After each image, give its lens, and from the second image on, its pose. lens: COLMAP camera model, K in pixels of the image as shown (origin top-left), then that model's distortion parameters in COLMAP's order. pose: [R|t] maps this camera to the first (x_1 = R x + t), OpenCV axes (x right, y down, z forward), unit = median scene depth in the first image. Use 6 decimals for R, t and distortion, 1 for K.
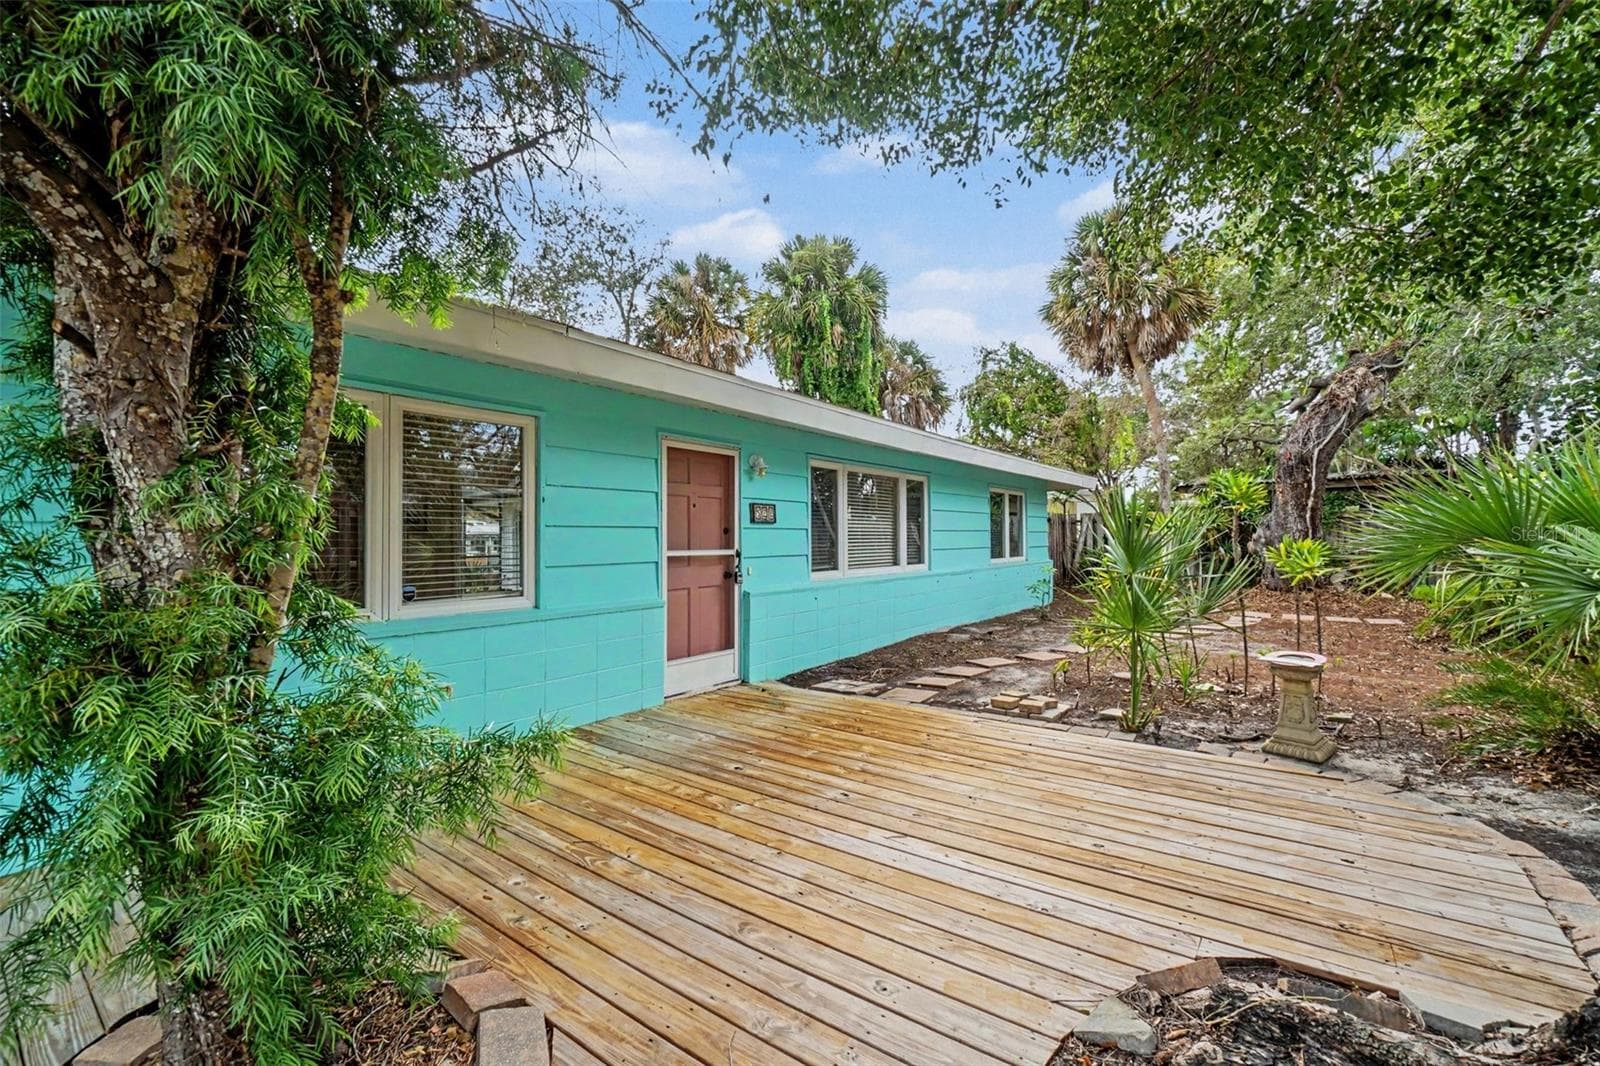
lens RADIAL K [[686.9, 0, 791.2], [0, 686.9, 530.9], [0, 0, 1]] dist [-0.001781, -0.000227]
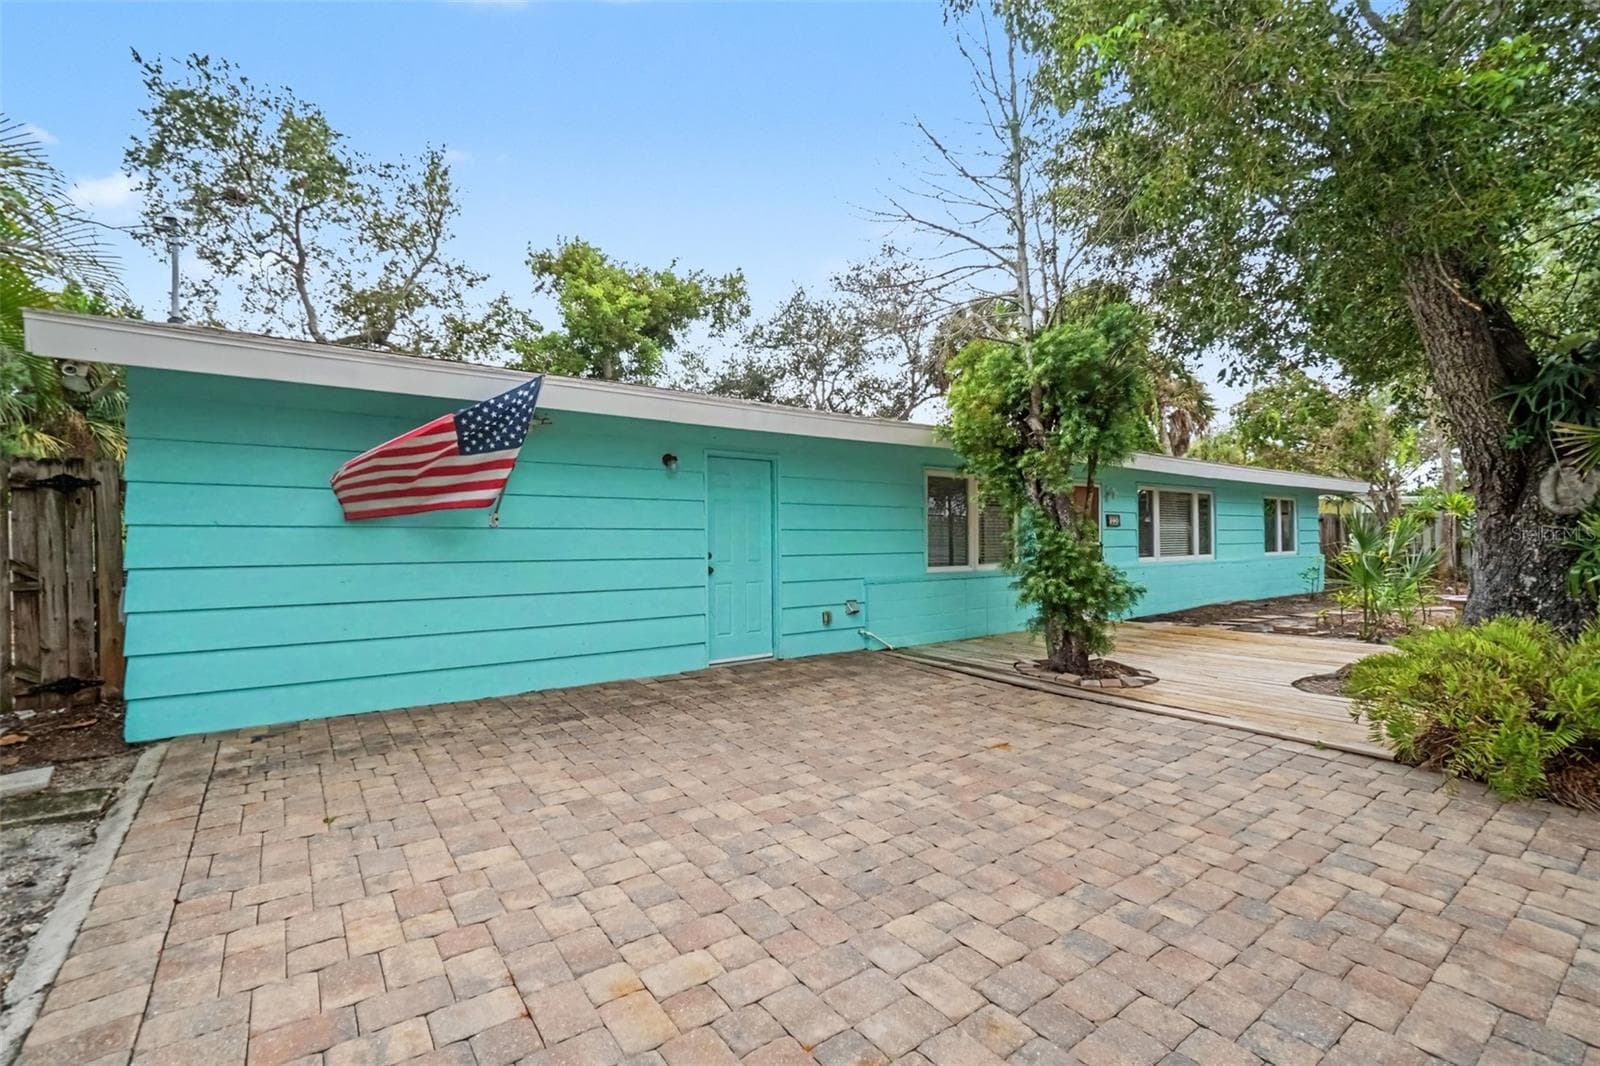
lens RADIAL K [[686.9, 0, 791.2], [0, 686.9, 530.9], [0, 0, 1]] dist [-0.001781, -0.000227]
pose [[0.953583, -0.001932, -0.301124, -0.164085], [0.002806, 0.999993, 0.002472, -0.004250], [0.301117, -0.003202, 0.953582, -0.479517]]
